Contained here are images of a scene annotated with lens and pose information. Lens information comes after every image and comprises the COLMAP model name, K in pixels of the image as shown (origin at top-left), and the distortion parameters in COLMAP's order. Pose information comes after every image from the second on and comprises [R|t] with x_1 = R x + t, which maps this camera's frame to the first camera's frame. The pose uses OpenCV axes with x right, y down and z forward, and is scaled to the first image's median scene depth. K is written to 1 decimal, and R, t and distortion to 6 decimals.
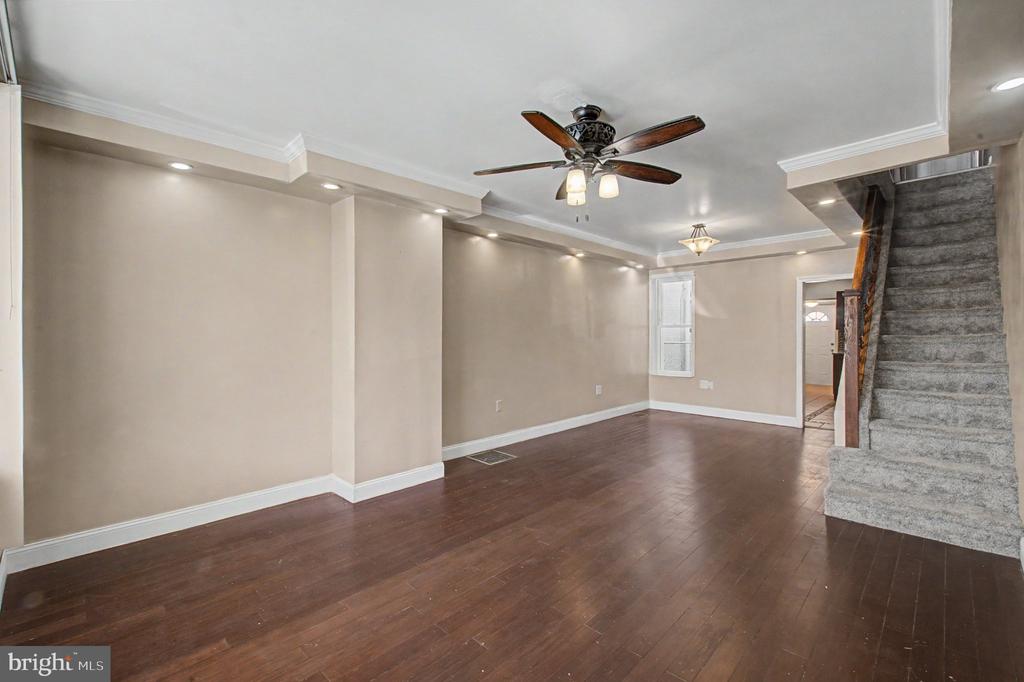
lens RADIAL K [[445.9, 0, 510.7], [0, 445.9, 336.2], [0, 0, 1]] dist [0.008144, -0.004349]
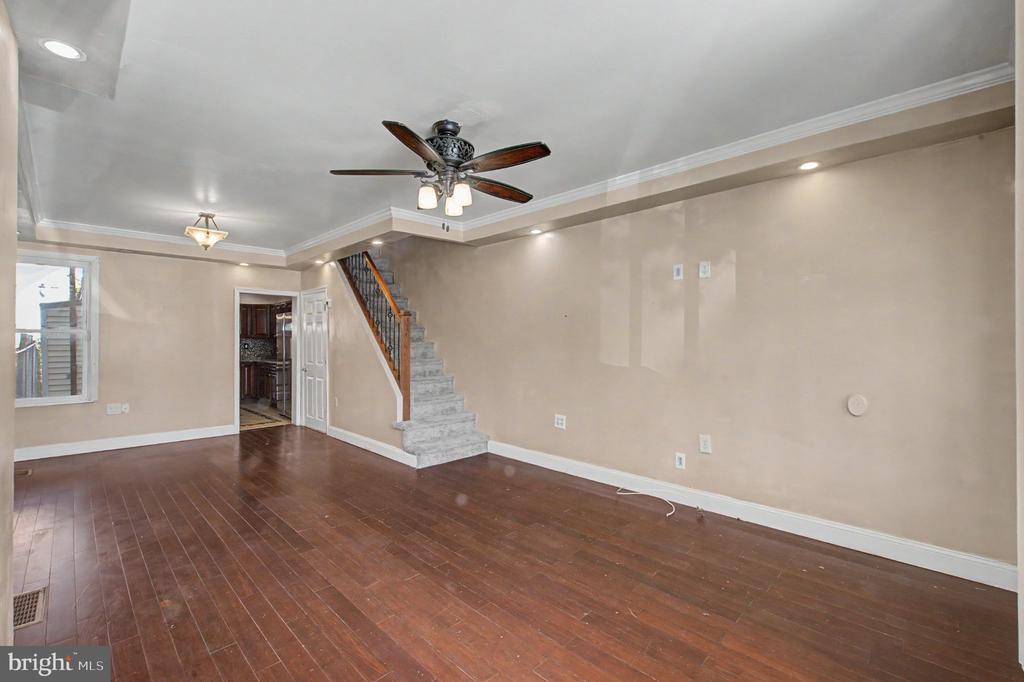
lens RADIAL K [[445.9, 0, 510.3], [0, 445.9, 341.3], [0, 0, 1]] dist [0.008144, -0.004349]
pose [[0.001907, 0.004041, 0.999990, -0.491964], [0.005904, 0.999974, -0.004052, 0.000527], [-0.999981, 0.005911, 0.001883, 0.485850]]
